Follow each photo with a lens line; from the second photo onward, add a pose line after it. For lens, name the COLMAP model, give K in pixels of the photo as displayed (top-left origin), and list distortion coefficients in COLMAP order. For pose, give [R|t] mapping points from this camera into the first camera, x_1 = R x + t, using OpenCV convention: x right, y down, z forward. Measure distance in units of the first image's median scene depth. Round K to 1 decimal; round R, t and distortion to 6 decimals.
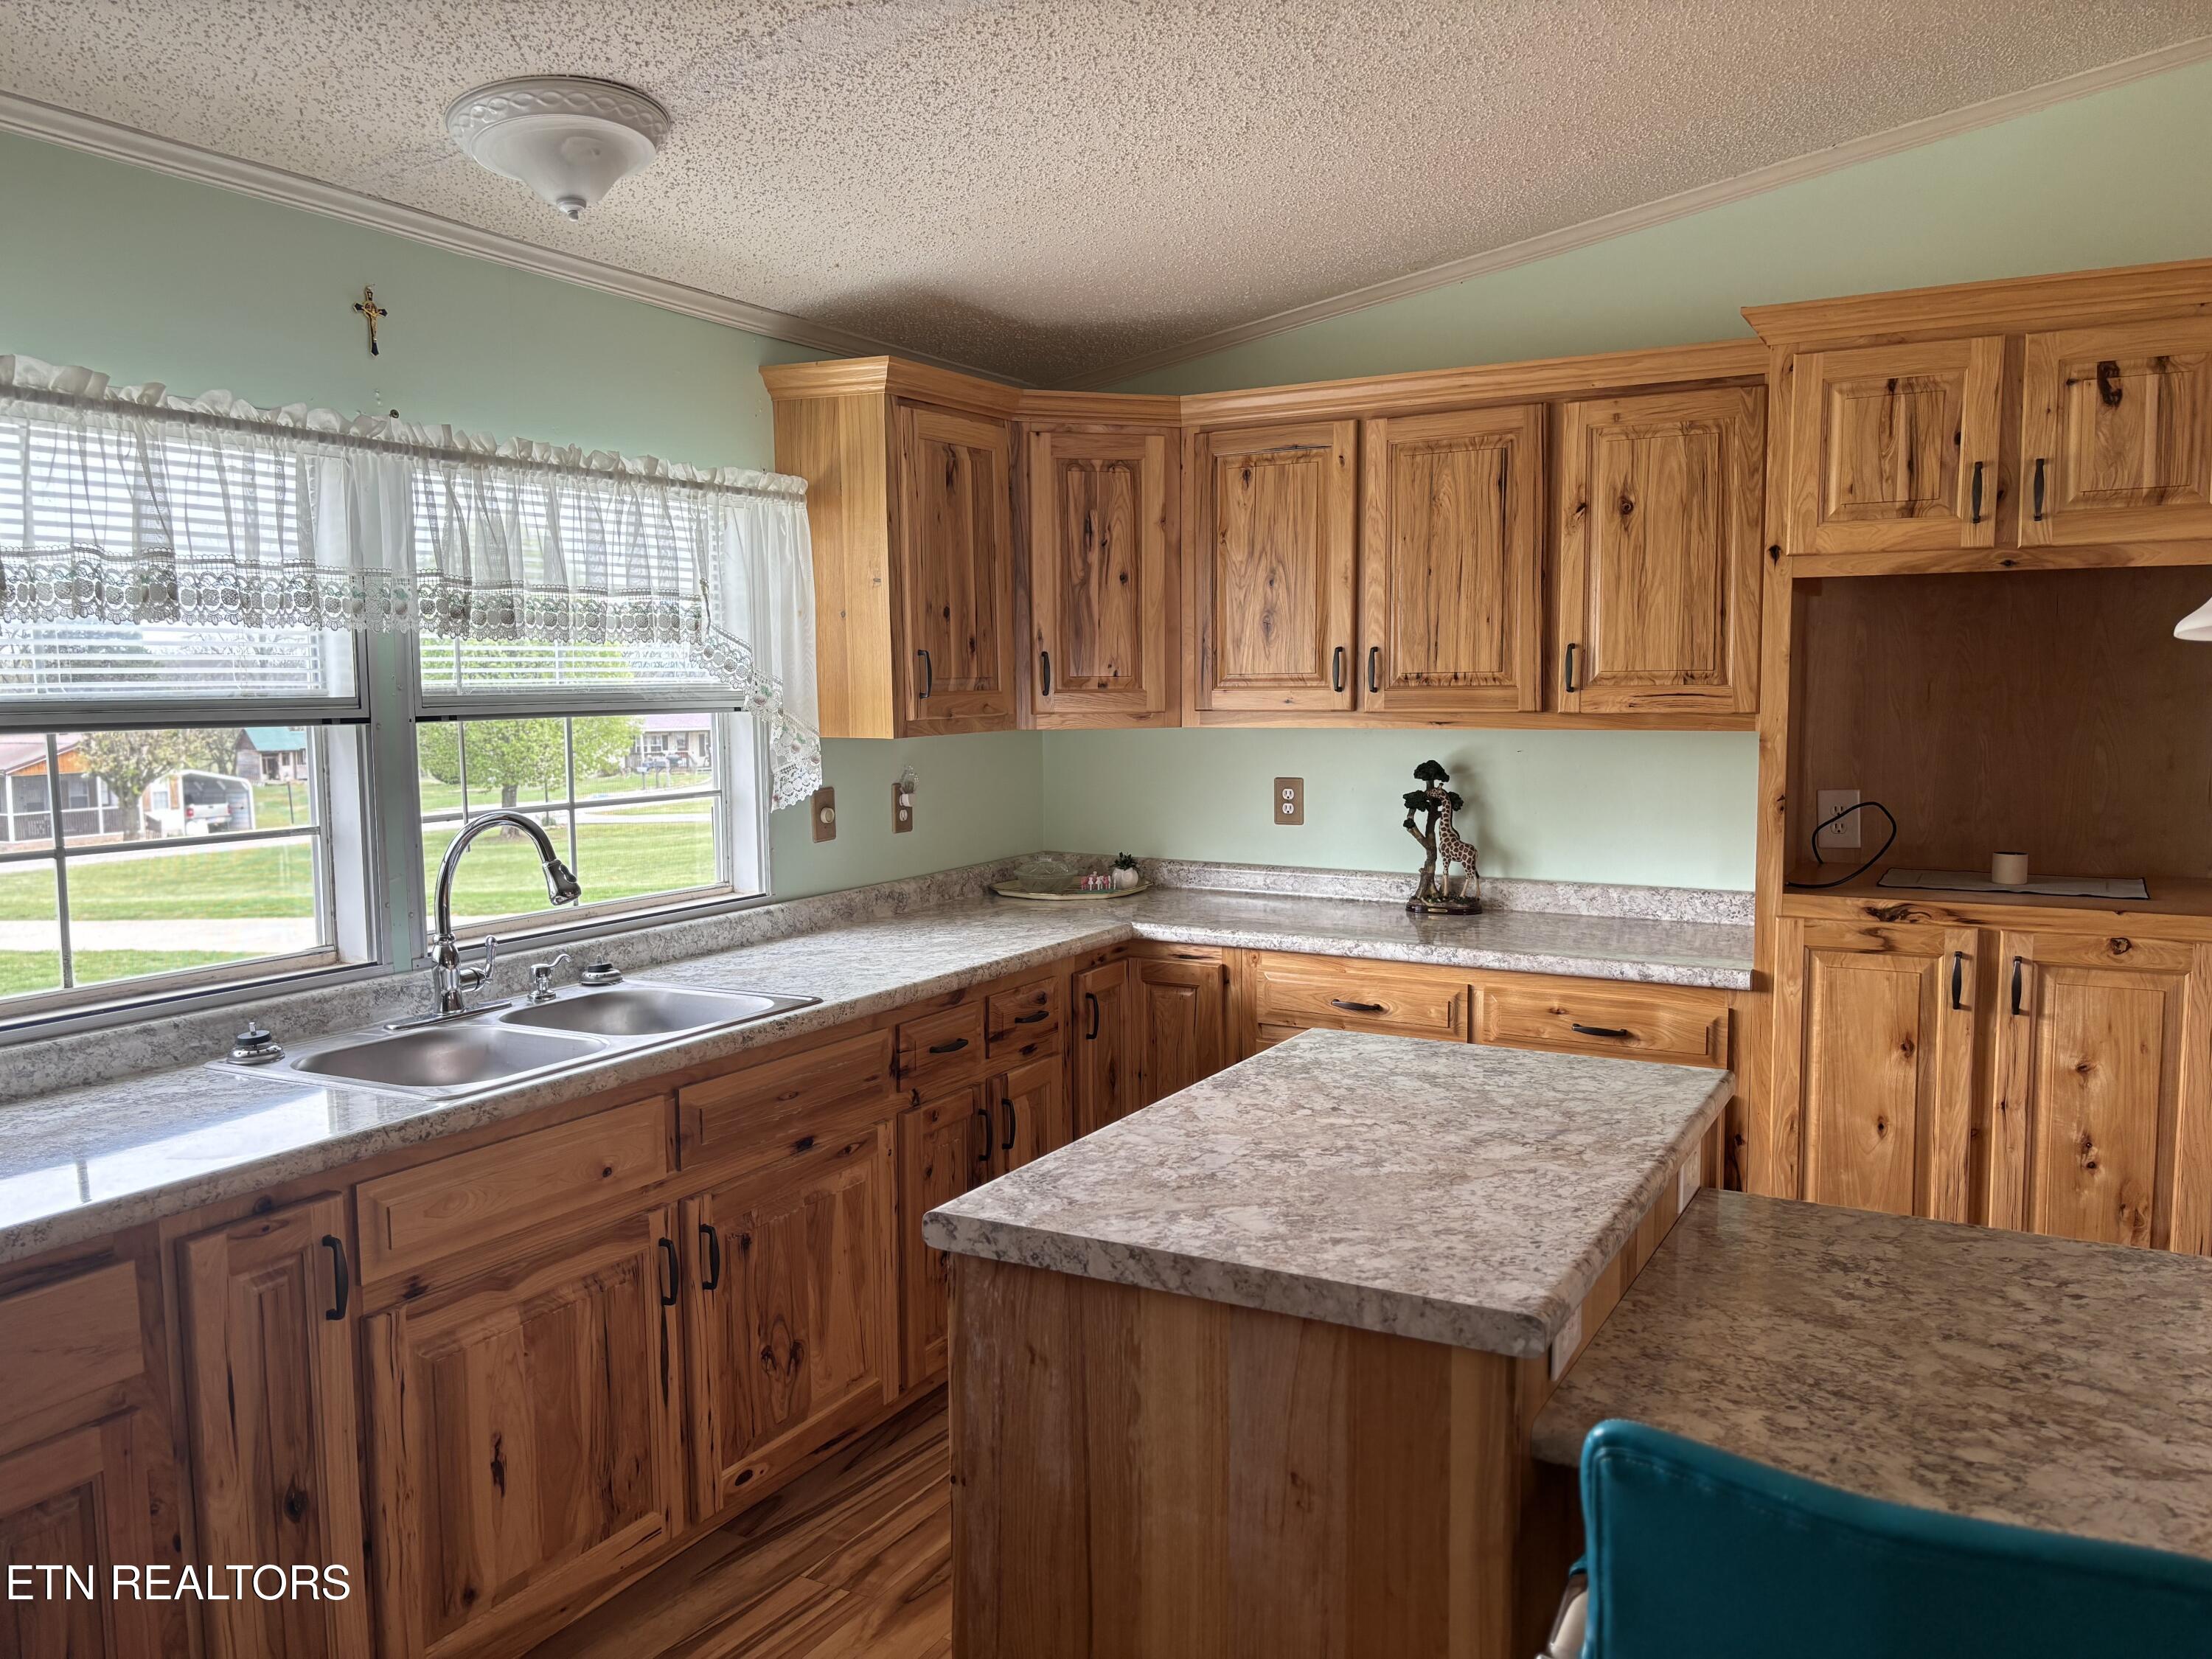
lens RADIAL K [[1672.7, 0, 1112.5], [0, 1672.7, 837.6], [0, 0, 1]] dist [0.061879, -0.069395]
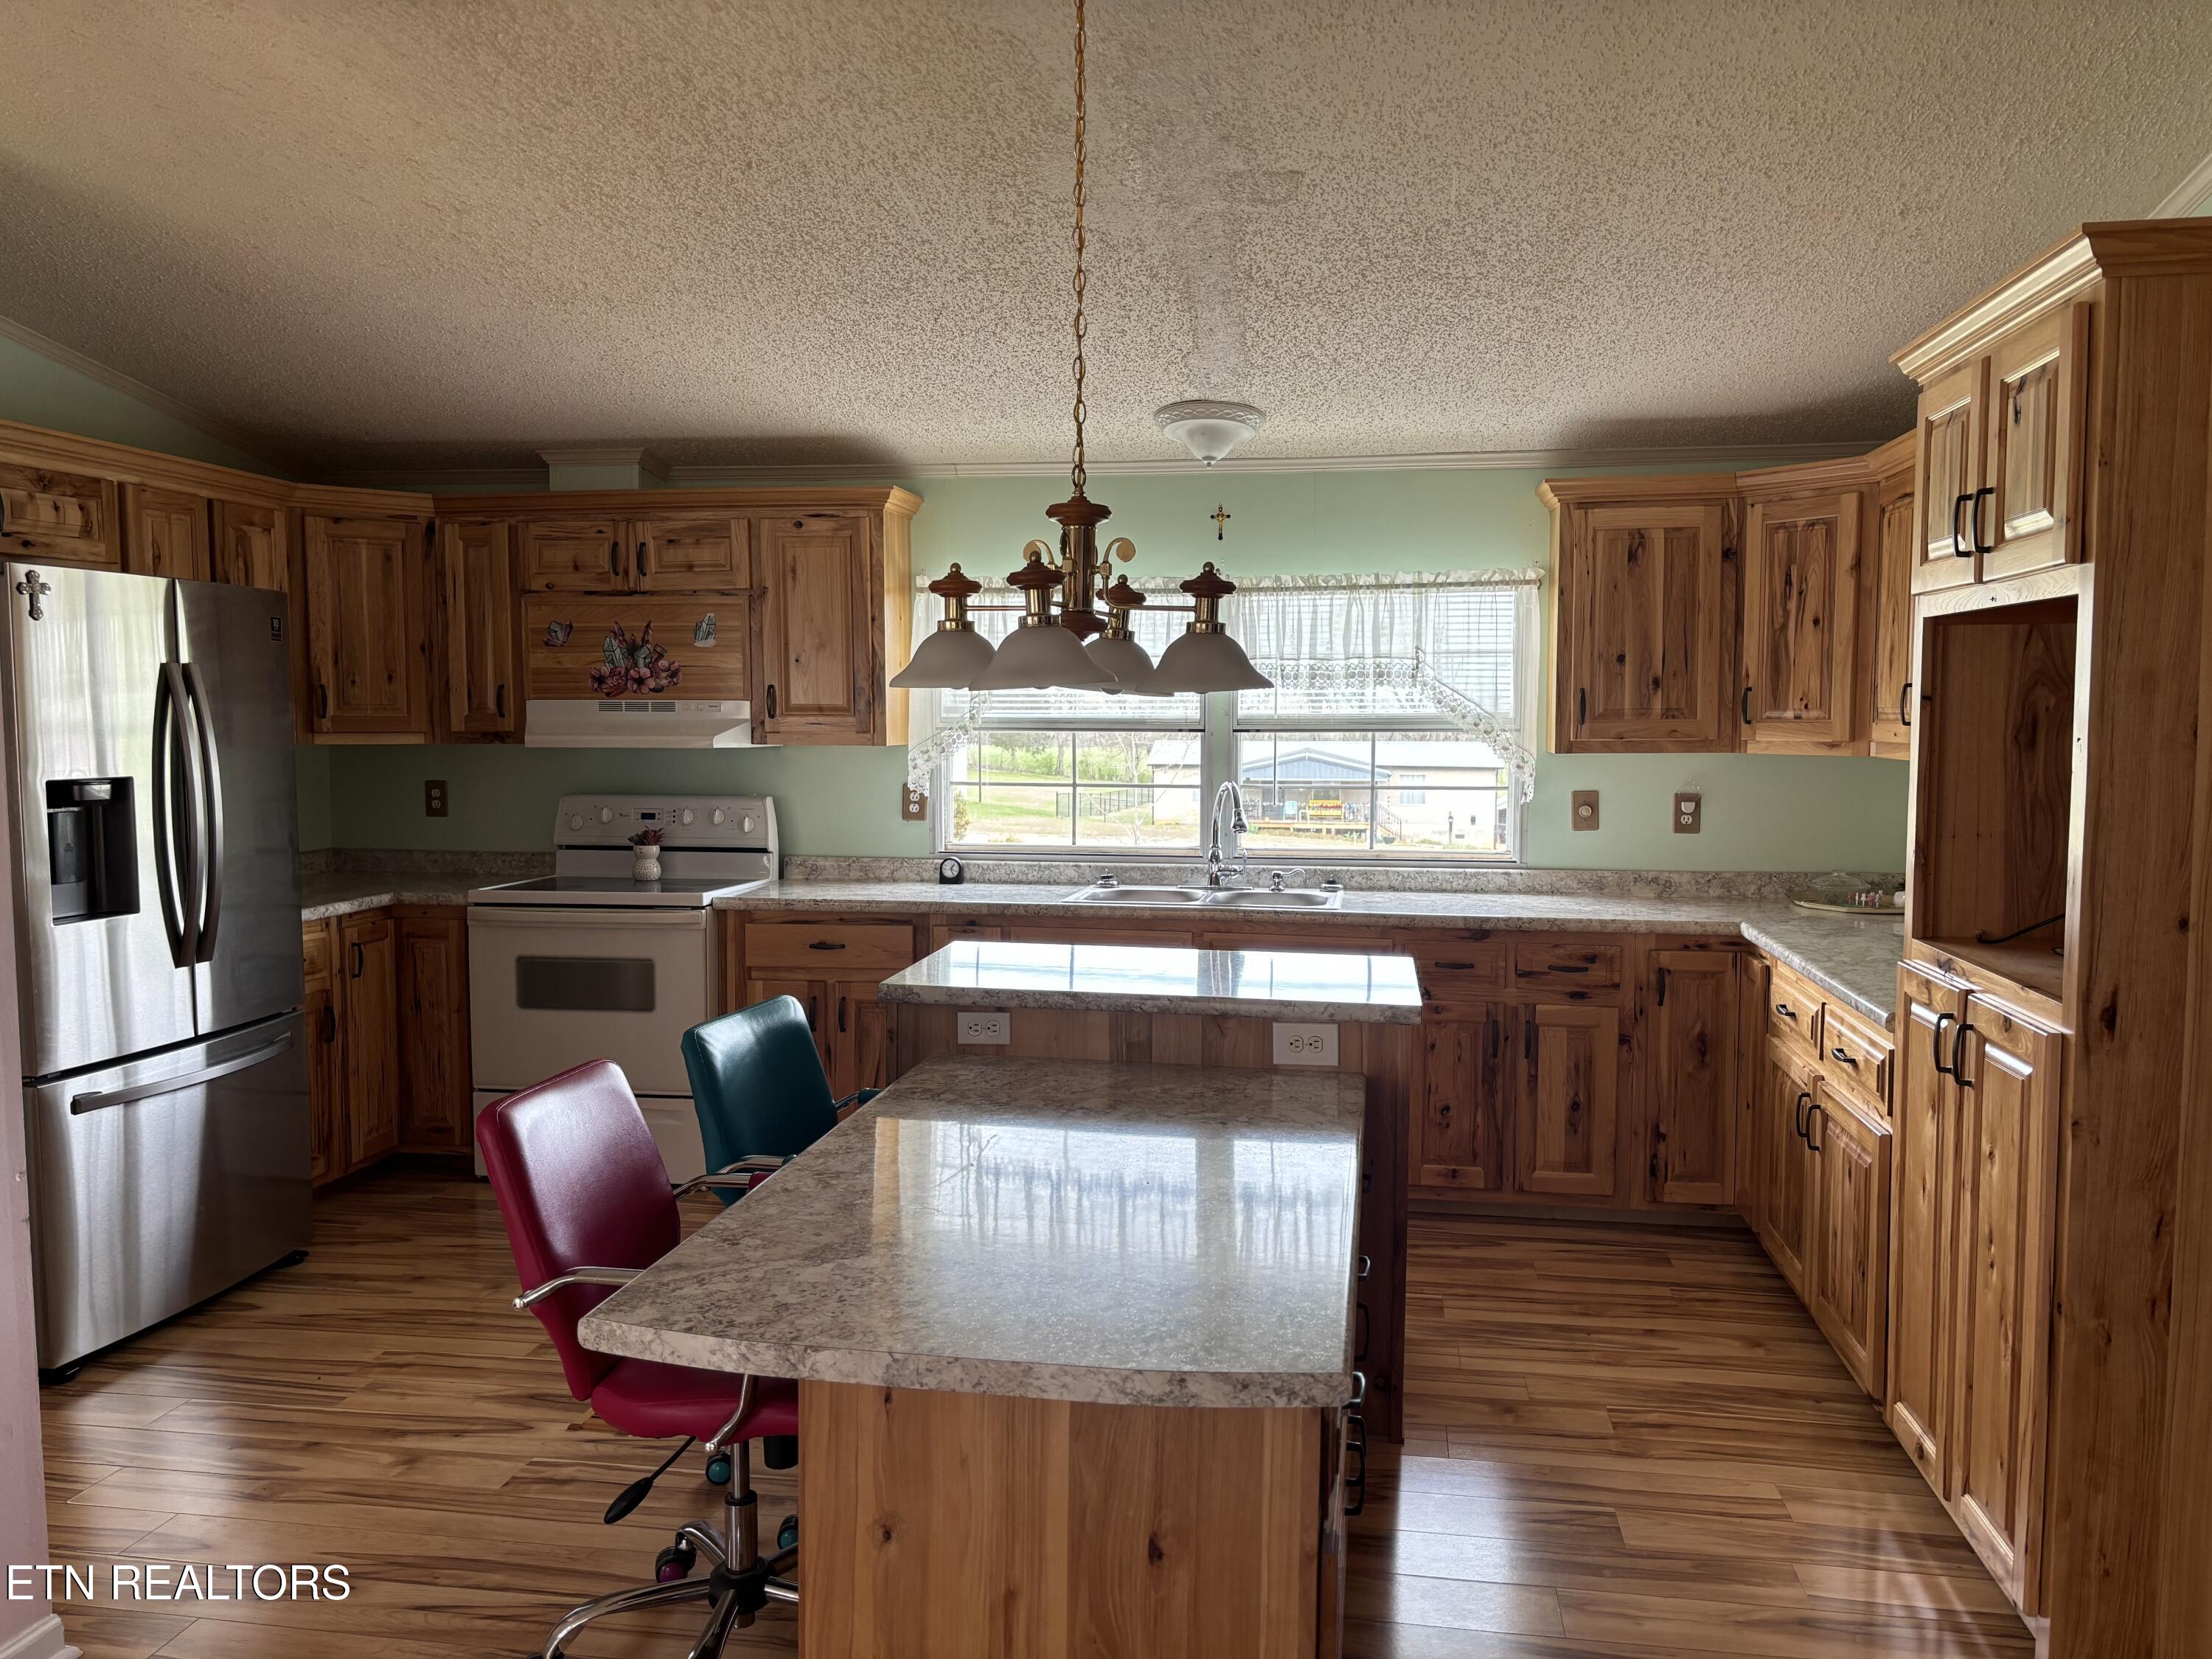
lens RADIAL K [[1684.3, 0, 1137.5], [0, 1684.3, 839.1], [0, 0, 1]] dist [0.014304, 0.002706]
pose [[0.352795, 0.079054, -0.932355, 1.230768], [-0.092618, 0.994482, 0.049275, -0.031004], [0.931106, 0.068969, 0.358170, 0.237145]]
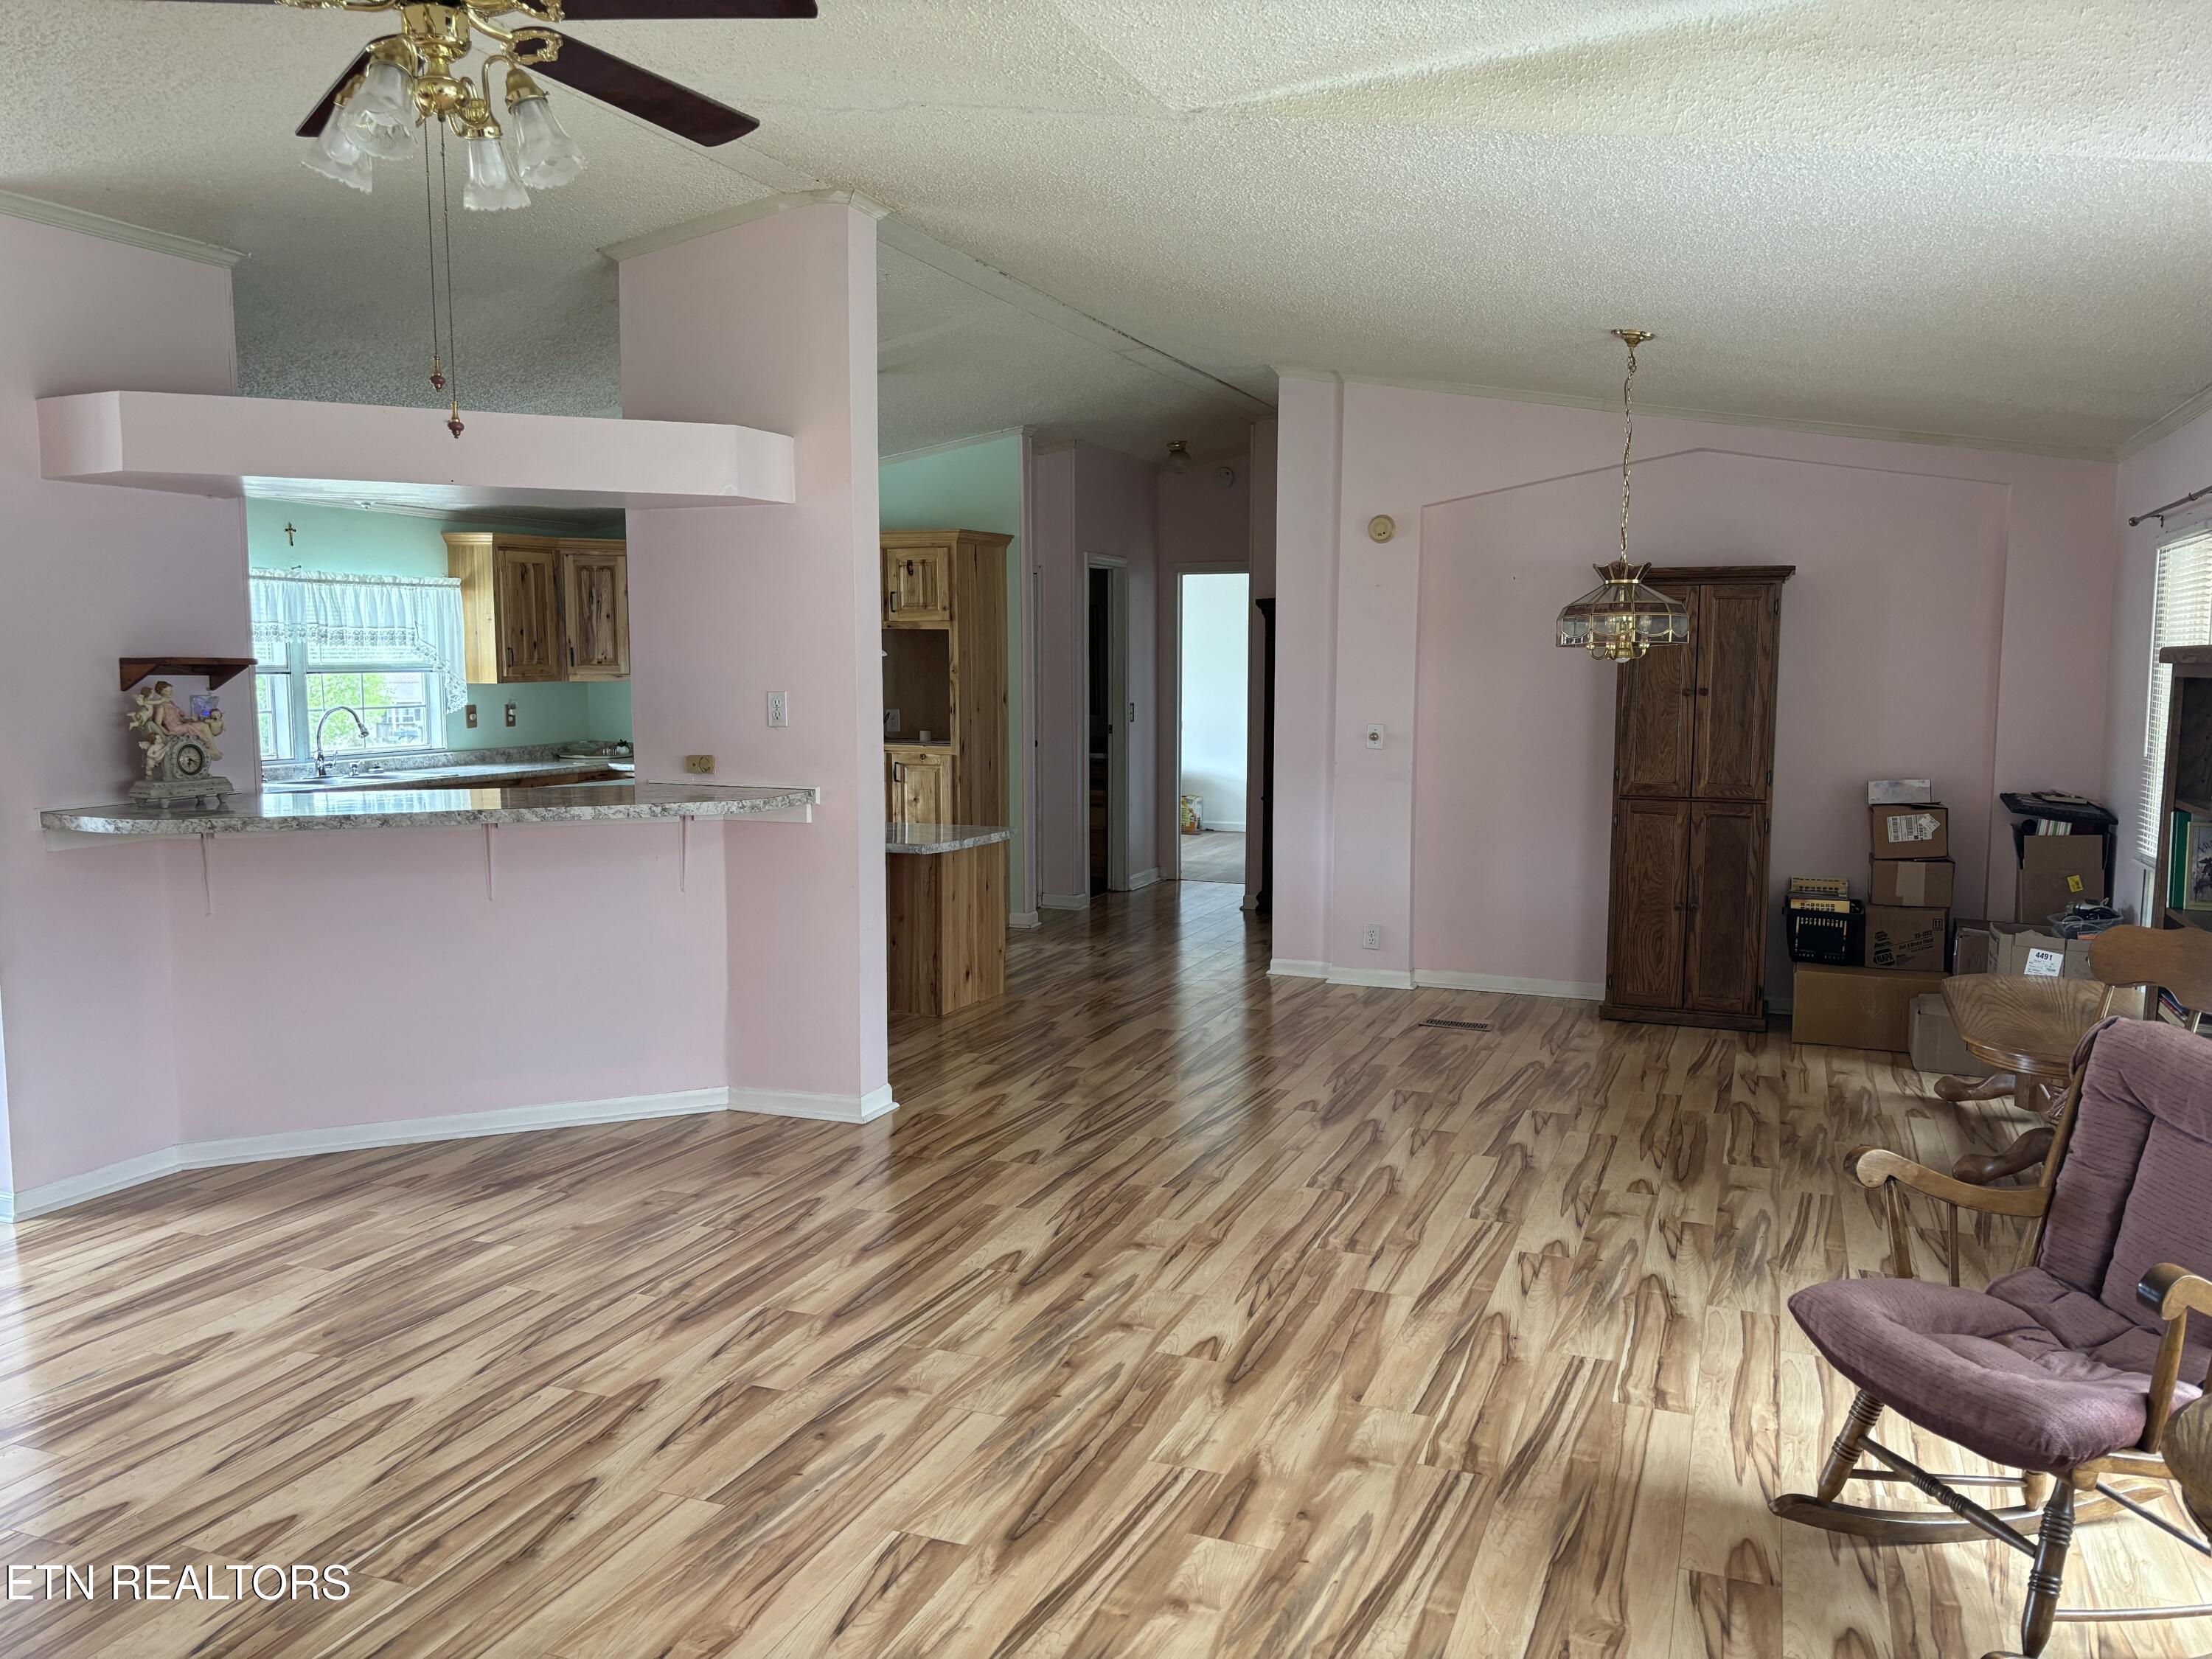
lens RADIAL K [[1683.0, 0, 1115.1], [0, 1683.0, 830.0], [0, 0, 1]] dist [0.053945, -0.064795]
pose [[0.990043, -0.003984, 0.140712, 0.497841], [0.002285, 0.999923, 0.012235, 0.152310], [-0.140750, -0.011791, 0.989975, -1.909065]]
